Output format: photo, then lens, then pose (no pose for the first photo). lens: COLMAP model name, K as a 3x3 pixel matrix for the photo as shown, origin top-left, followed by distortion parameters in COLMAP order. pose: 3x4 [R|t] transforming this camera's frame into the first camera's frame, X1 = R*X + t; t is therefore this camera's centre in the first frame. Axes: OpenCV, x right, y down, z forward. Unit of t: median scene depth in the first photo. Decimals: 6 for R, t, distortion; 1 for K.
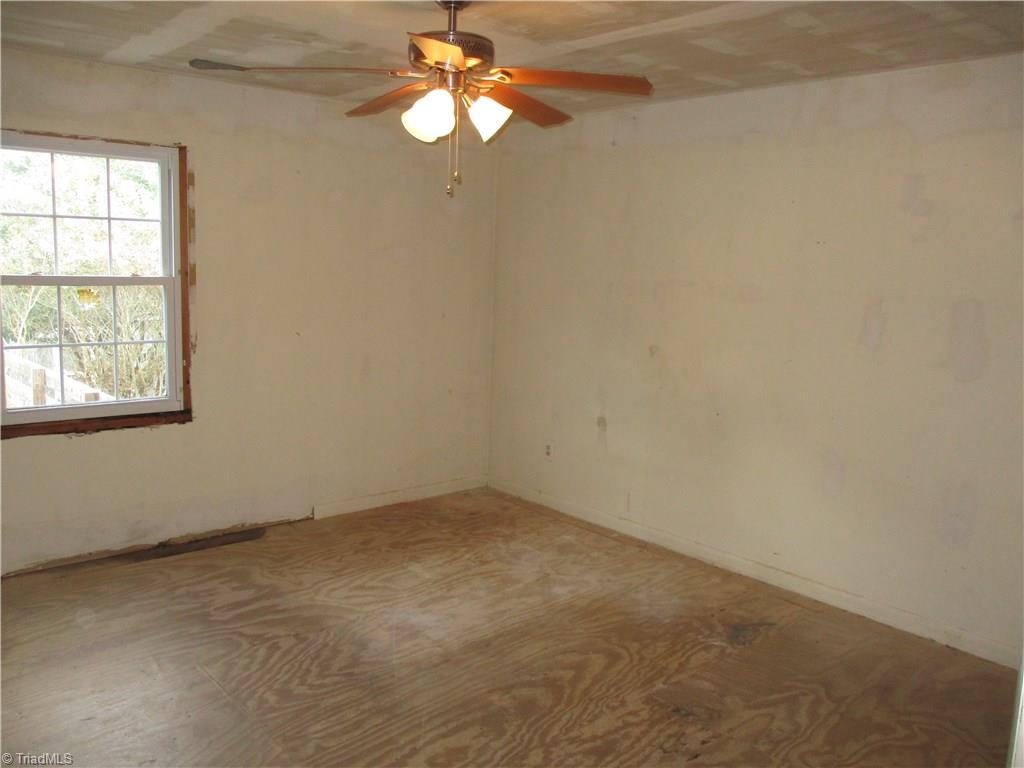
lens RADIAL K [[847.2, 0, 509.1], [0, 847.2, 385.2], [0, 0, 1]] dist [-0.029815, 0.006520]
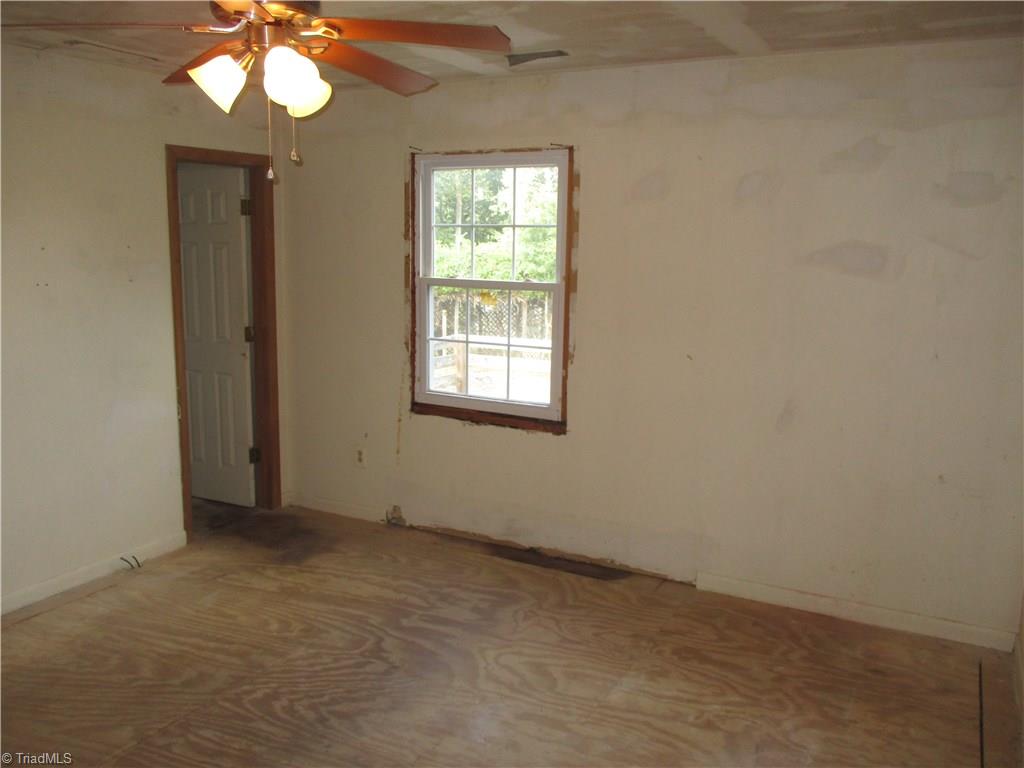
lens RADIAL K [[847.2, 0, 508.9], [0, 847.2, 382.7], [0, 0, 1]] dist [-0.029815, 0.006520]
pose [[0.358018, 0.127289, -0.924998, 0.533383], [-0.144026, 0.986336, 0.079985, -0.091704], [0.922540, 0.104588, 0.371459, 0.642143]]
